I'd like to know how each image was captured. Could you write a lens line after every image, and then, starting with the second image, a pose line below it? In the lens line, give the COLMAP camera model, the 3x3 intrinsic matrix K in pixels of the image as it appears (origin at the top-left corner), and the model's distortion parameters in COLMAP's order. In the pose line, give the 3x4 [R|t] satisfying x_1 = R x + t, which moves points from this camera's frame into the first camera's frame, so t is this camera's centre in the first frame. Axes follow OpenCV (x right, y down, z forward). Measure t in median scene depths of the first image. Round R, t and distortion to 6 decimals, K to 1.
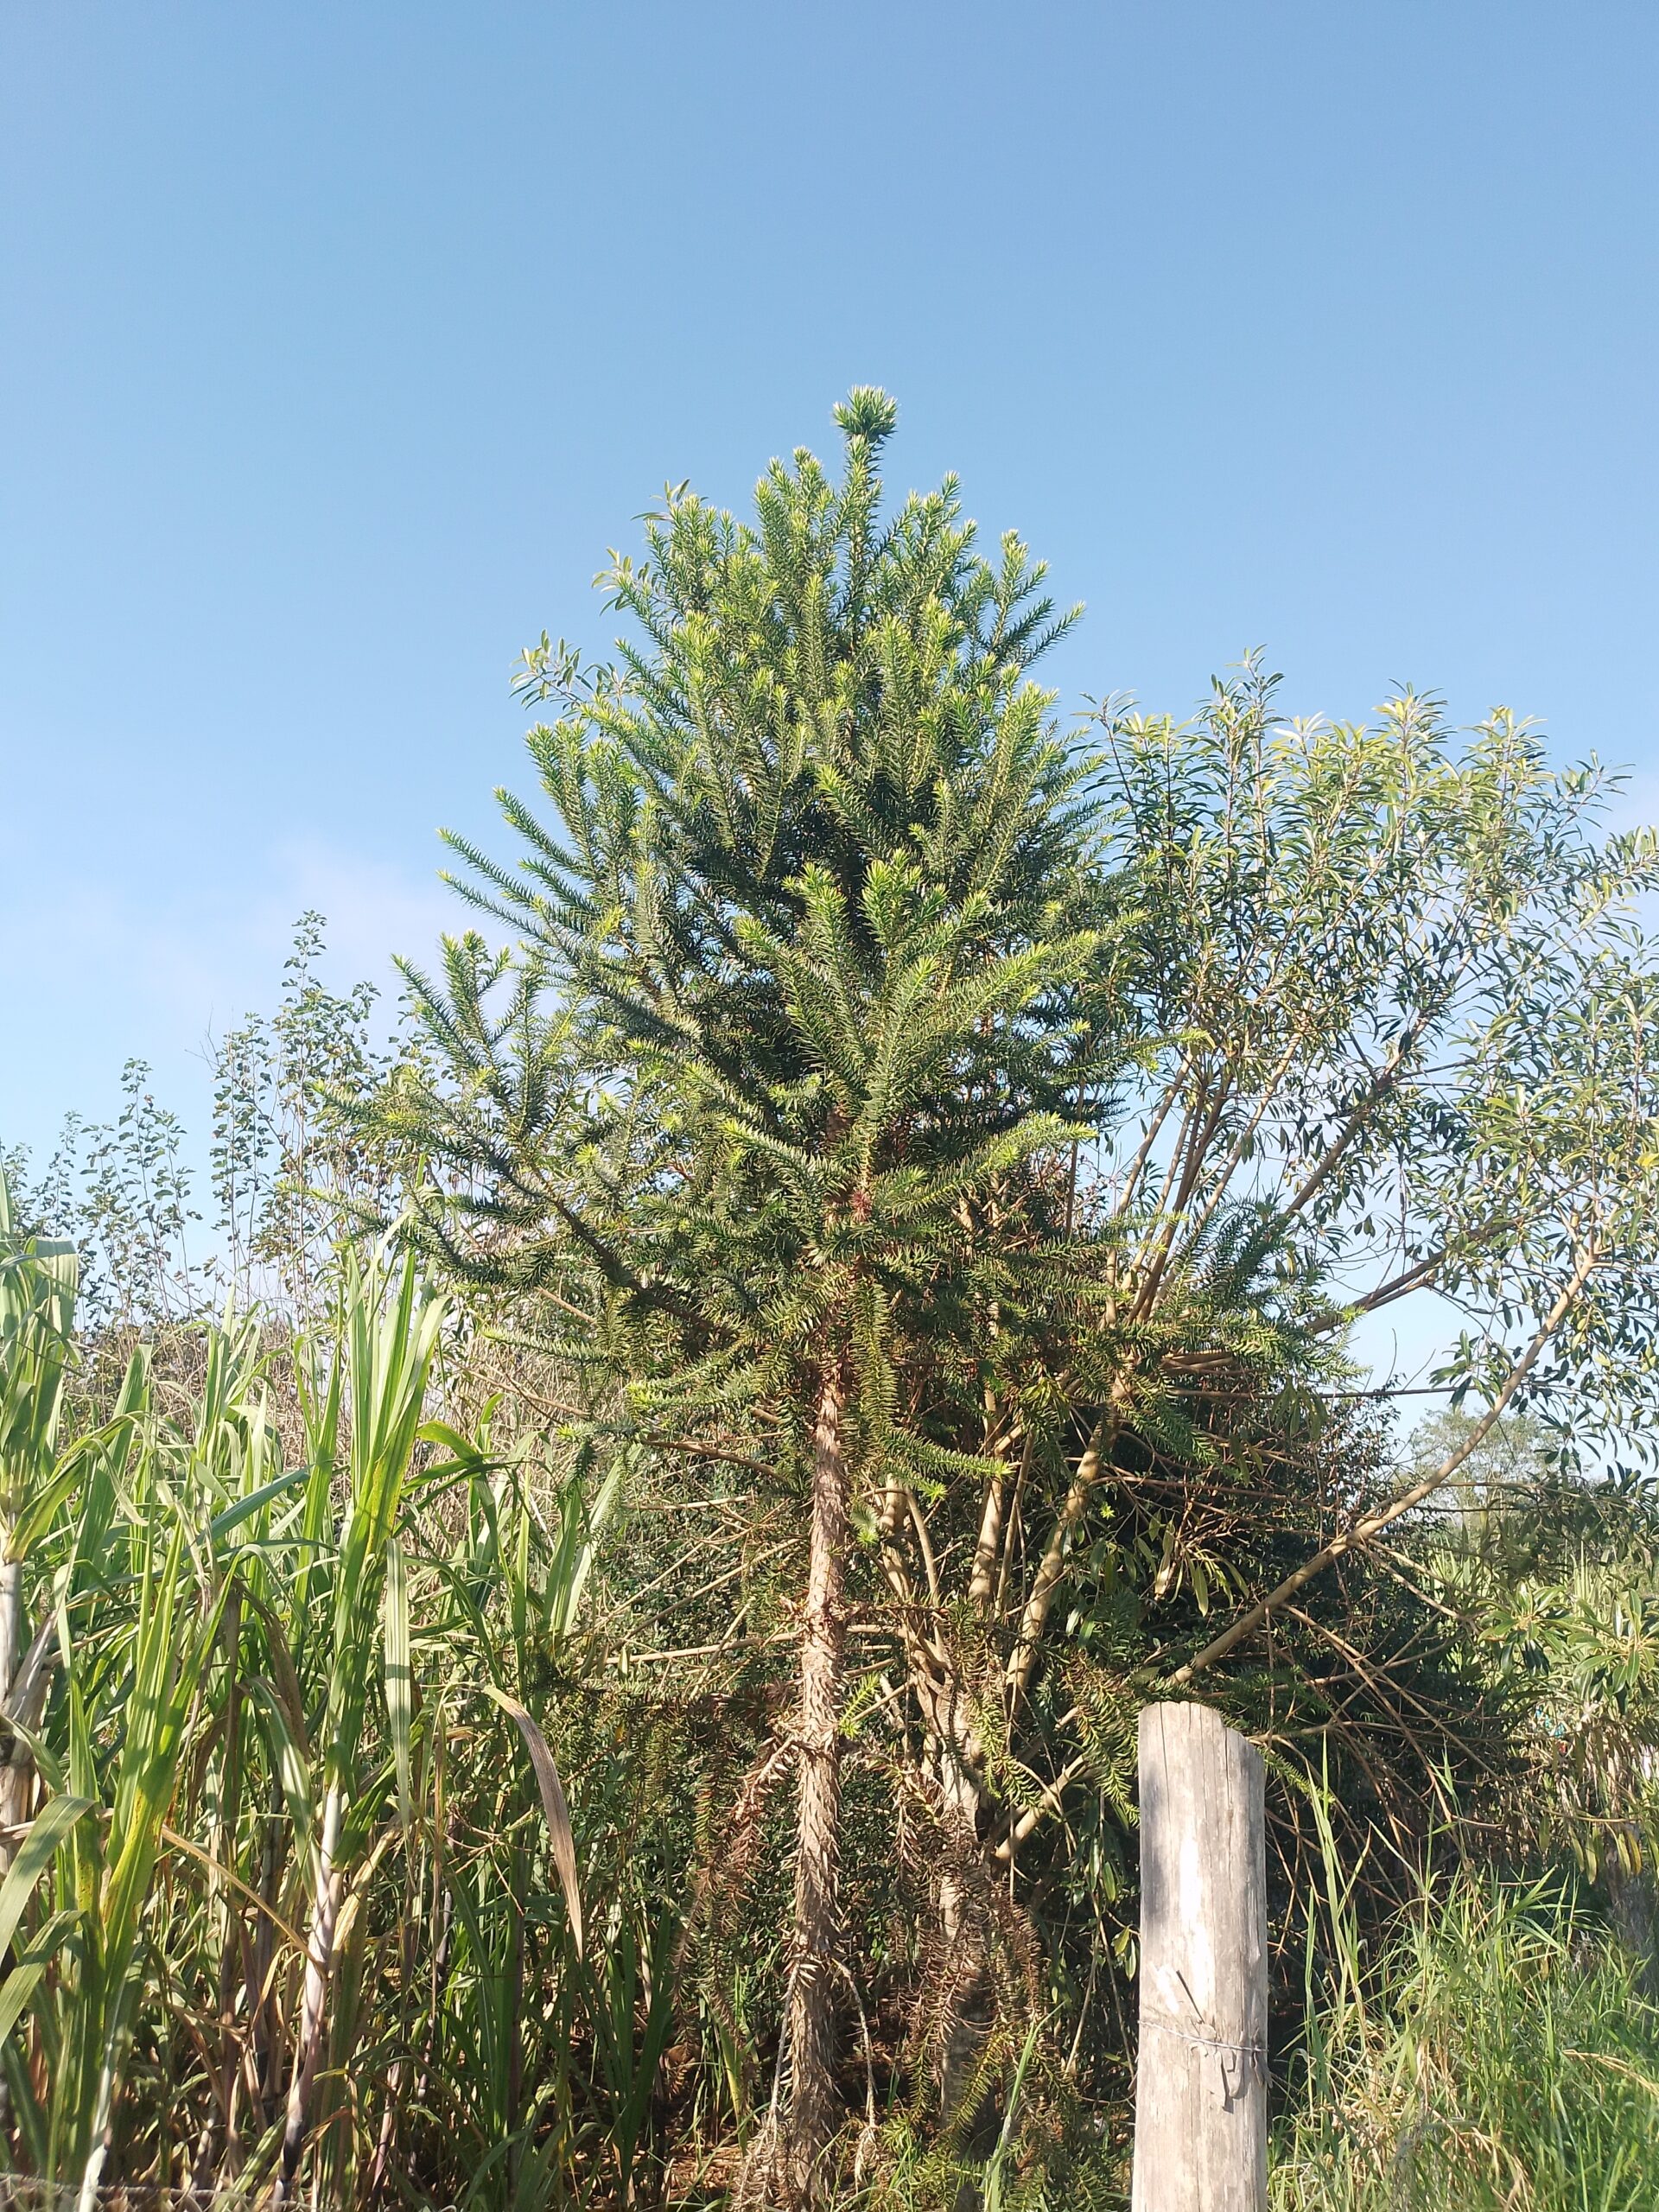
lens RADIAL K [[2269.2, 0, 829.5], [0, 2269.2, 1106.0], [0, 0, 1]] dist [0.420598, -0.445940]
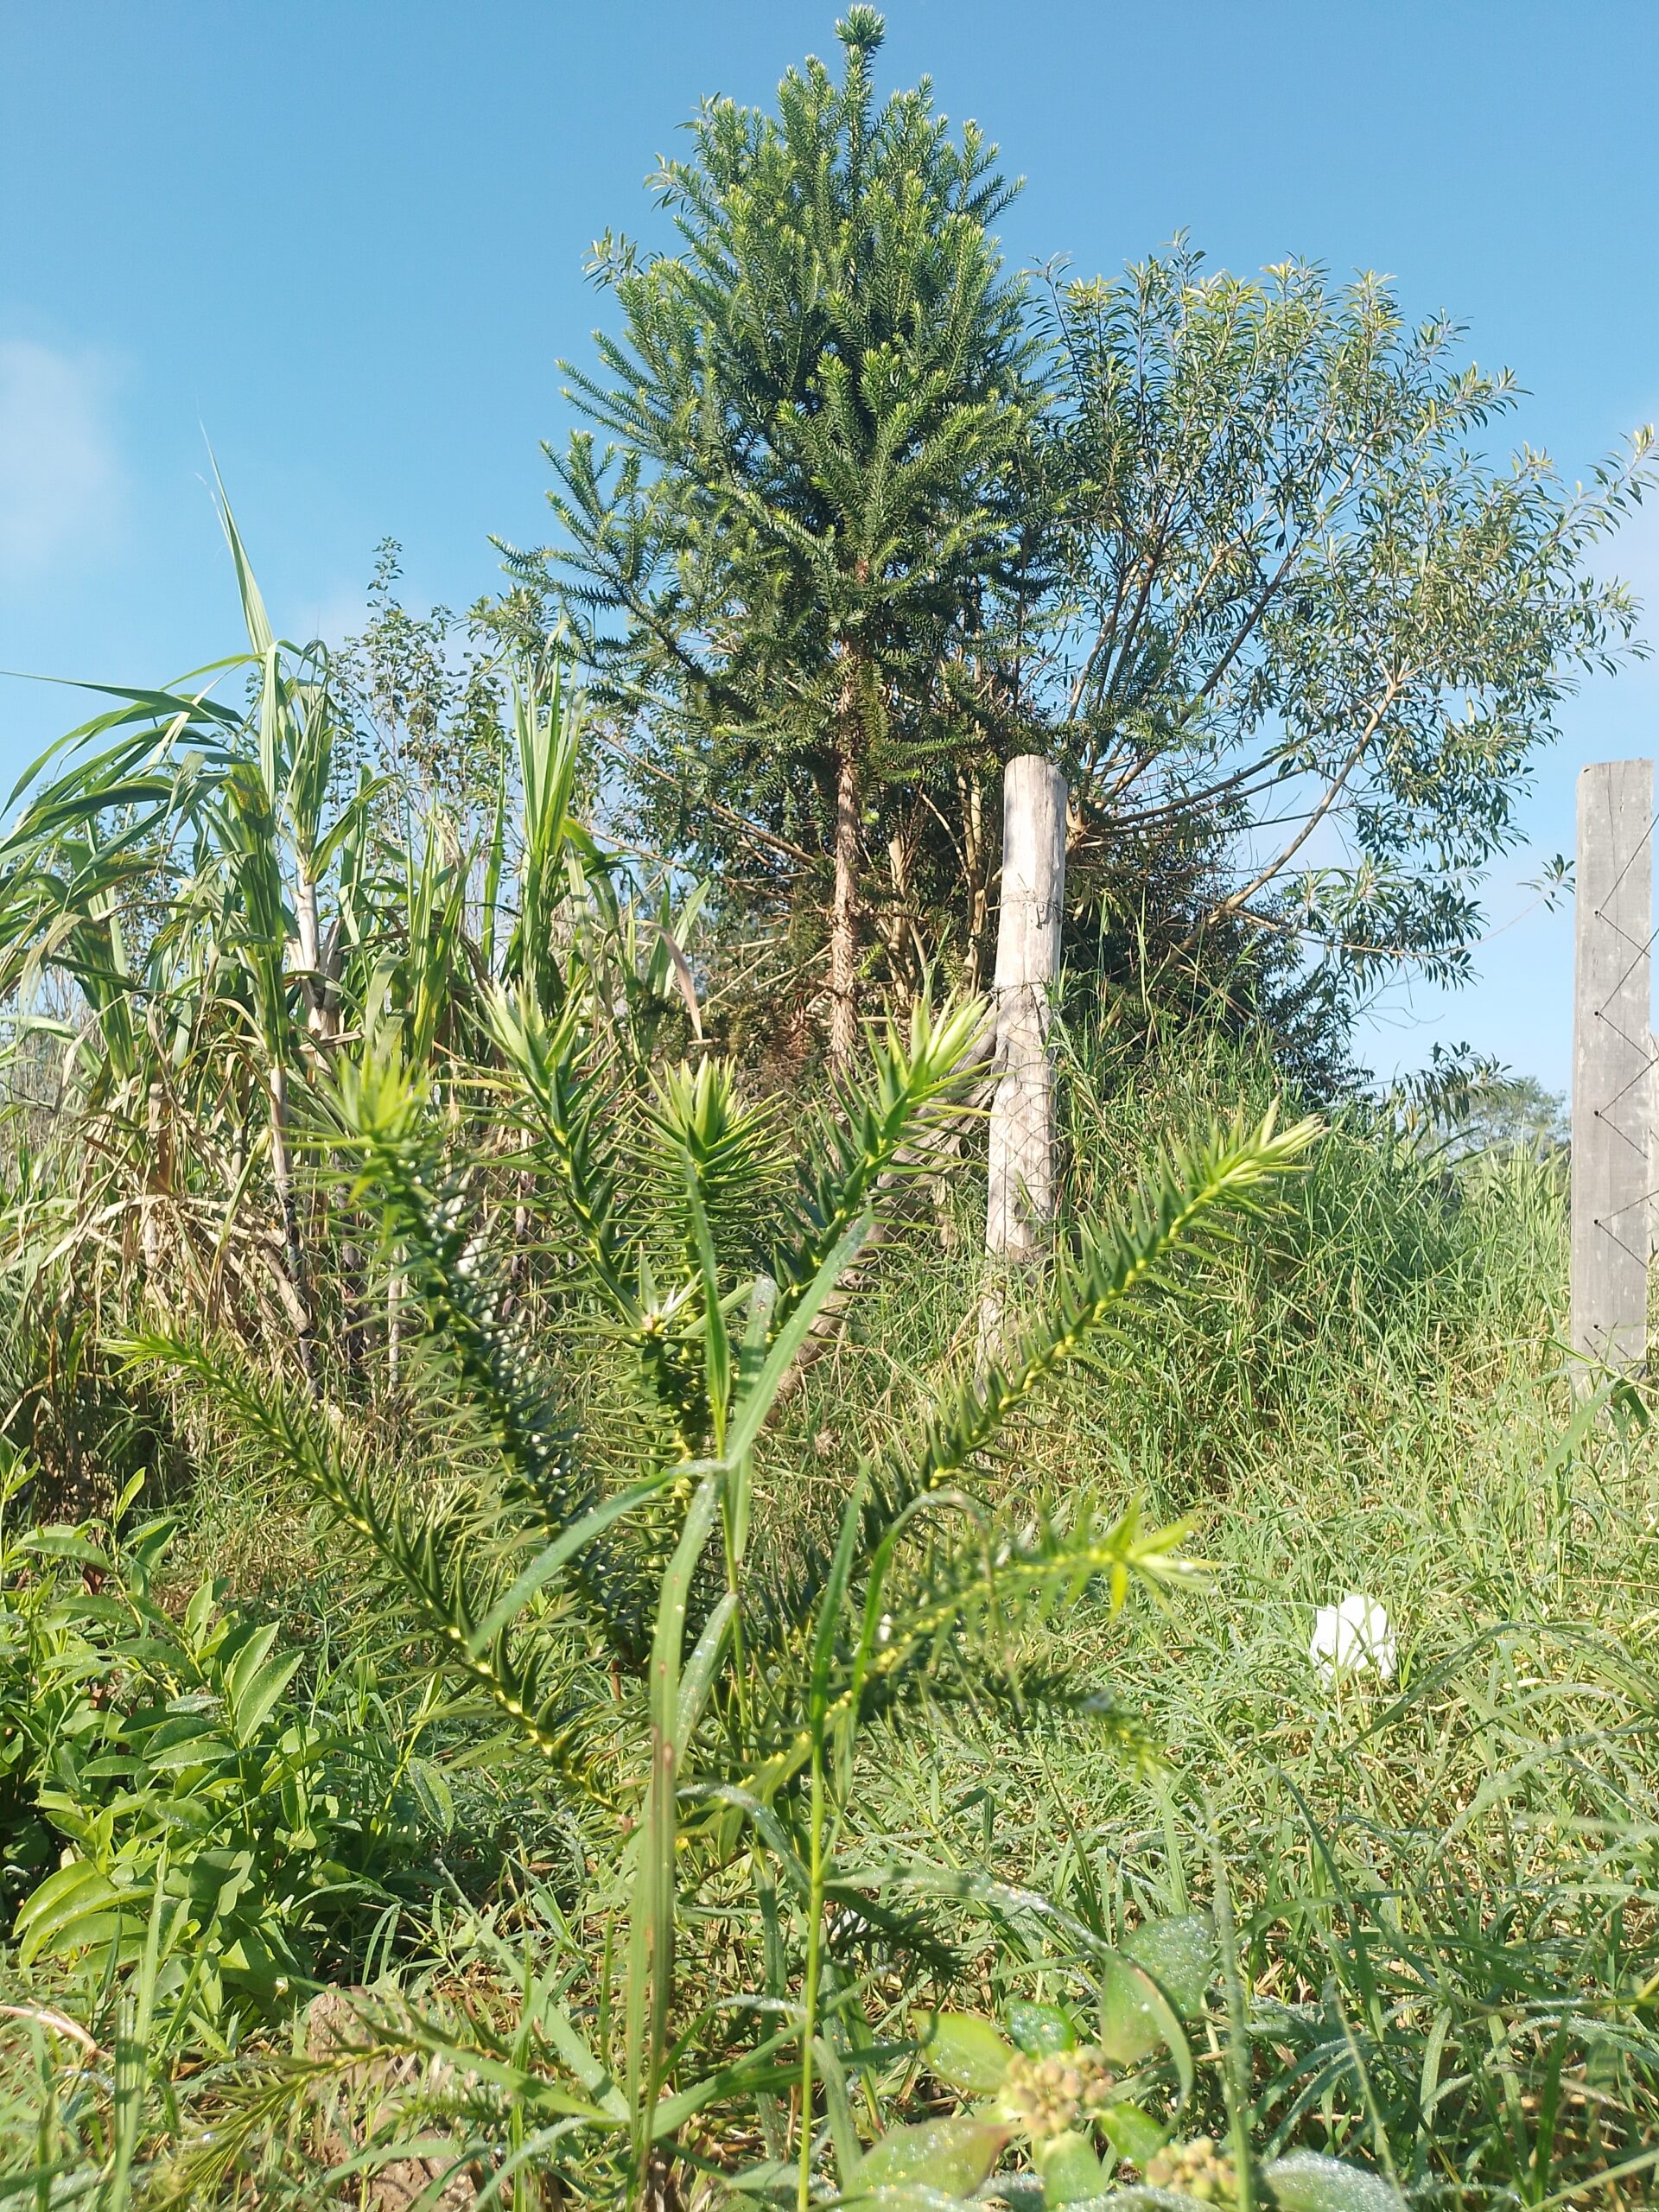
lens RADIAL K [[2269.2, 0, 829.5], [0, 2269.2, 1106.0], [0, 0, 1]] dist [0.420598, -0.445940]
pose [[0.999683, -0.021737, -0.012702, 0.002945], [0.023110, 0.992448, 0.120472, 0.153191], [0.009987, -0.120727, 0.992635, -0.453234]]
